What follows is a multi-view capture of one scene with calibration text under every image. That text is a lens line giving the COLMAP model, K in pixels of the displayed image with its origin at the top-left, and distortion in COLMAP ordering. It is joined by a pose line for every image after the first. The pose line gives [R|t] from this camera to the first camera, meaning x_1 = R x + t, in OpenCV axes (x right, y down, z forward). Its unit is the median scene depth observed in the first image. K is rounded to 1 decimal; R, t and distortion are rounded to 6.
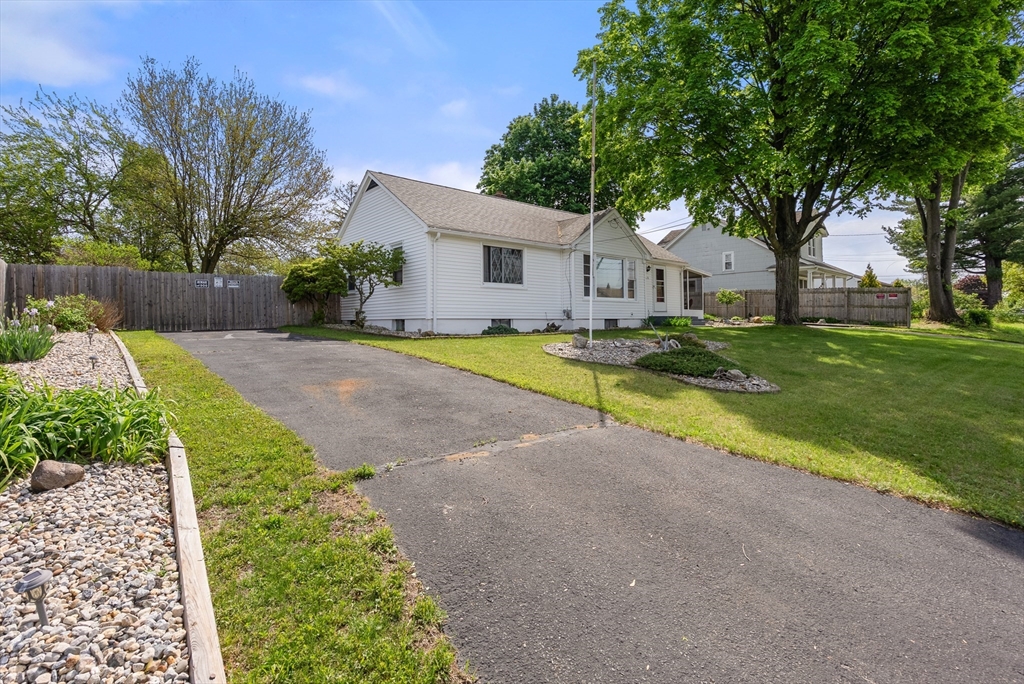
lens RADIAL K [[469.2, 0, 512.0], [0, 469.2, 337.1], [0, 0, 1]] dist [-0.006319, 0.002016]
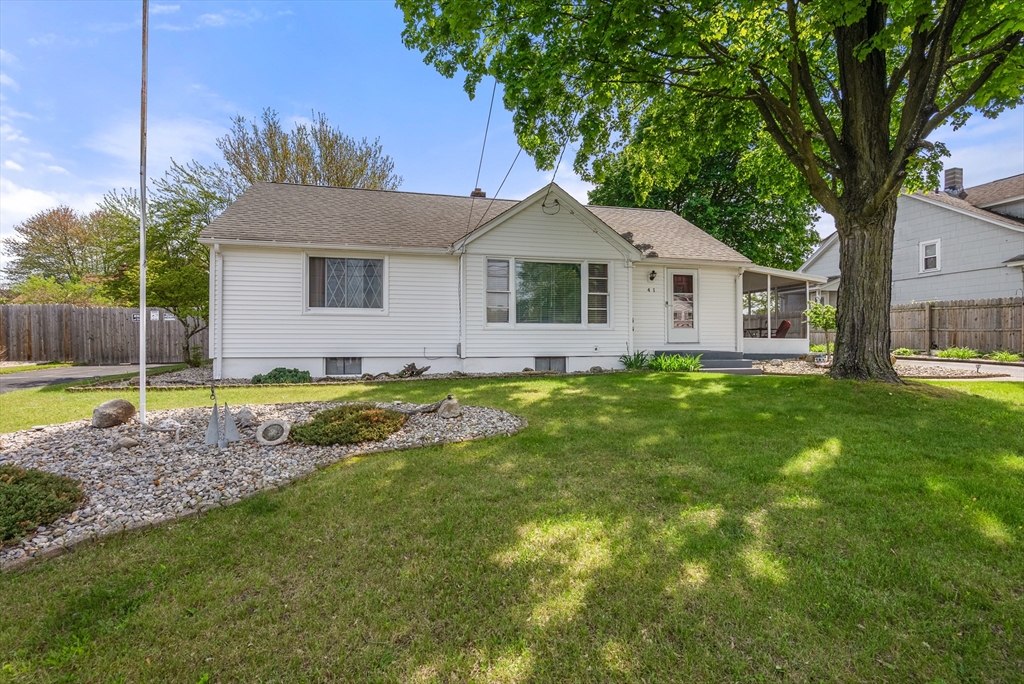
lens RADIAL K [[469.2, 0, 513.9], [0, 469.2, 340.7], [0, 0, 1]] dist [-0.006319, 0.002016]
pose [[0.898477, -0.001193, -0.439018, 0.485020], [-0.016861, 0.999165, -0.037223, -0.038759], [0.438696, 0.040847, 0.897707, 0.436710]]
